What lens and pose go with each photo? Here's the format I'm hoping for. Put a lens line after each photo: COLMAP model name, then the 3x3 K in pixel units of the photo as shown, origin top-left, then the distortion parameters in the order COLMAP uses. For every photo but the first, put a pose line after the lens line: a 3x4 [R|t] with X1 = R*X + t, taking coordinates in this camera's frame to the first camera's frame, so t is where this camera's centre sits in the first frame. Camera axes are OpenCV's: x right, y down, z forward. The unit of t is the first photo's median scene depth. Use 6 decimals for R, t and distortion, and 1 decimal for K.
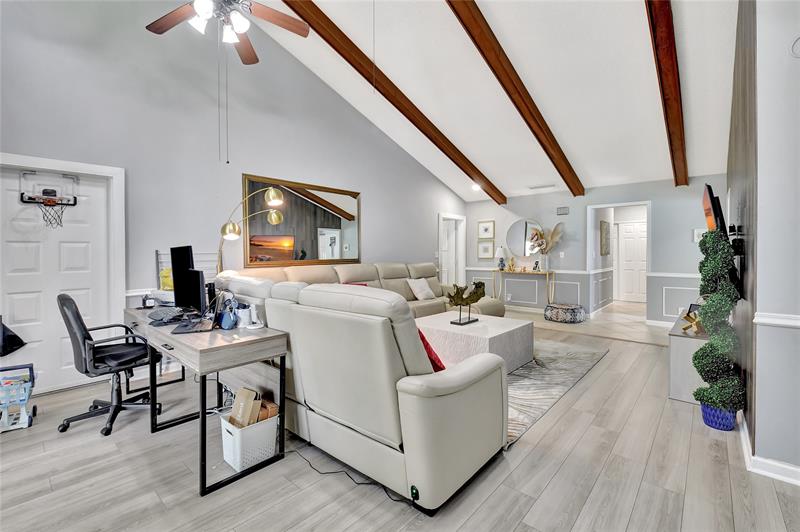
lens RADIAL K [[370.5, 0, 387.5], [0, 370.5, 259.0], [0, 0, 1]] dist [-0.001775, -0.010197]
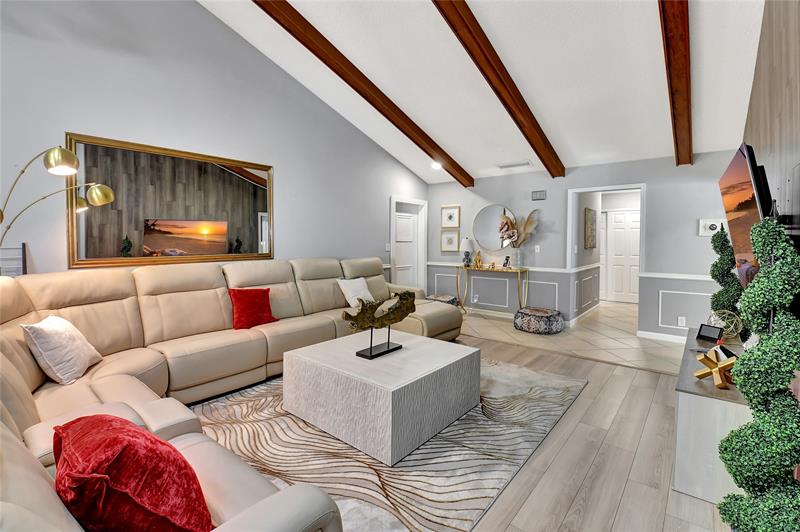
lens RADIAL K [[370.5, 0, 390.3], [0, 370.5, 247.8], [0, 0, 1]] dist [-0.001775, -0.010197]
pose [[0.999733, 0.008084, 0.021636, 0.224764], [-0.008165, 0.999960, 0.003683, -0.024944], [-0.021606, -0.003859, 0.999759, 0.329420]]
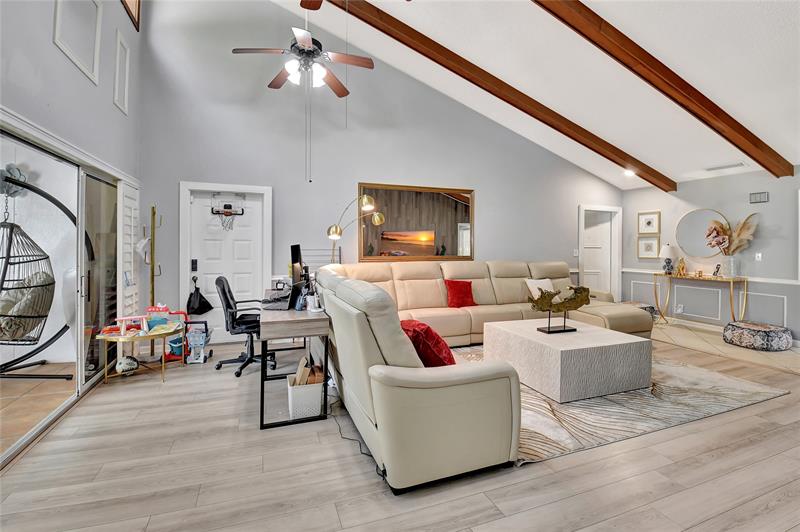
lens RADIAL K [[370.5, 0, 379.9], [0, 370.5, 243.5], [0, 0, 1]] dist [-0.001775, -0.010197]
pose [[0.876993, 0.010513, -0.480388, 0.274391], [-0.020860, 0.999651, -0.016206, -0.018388], [0.480050, 0.024233, 0.876906, -0.007057]]
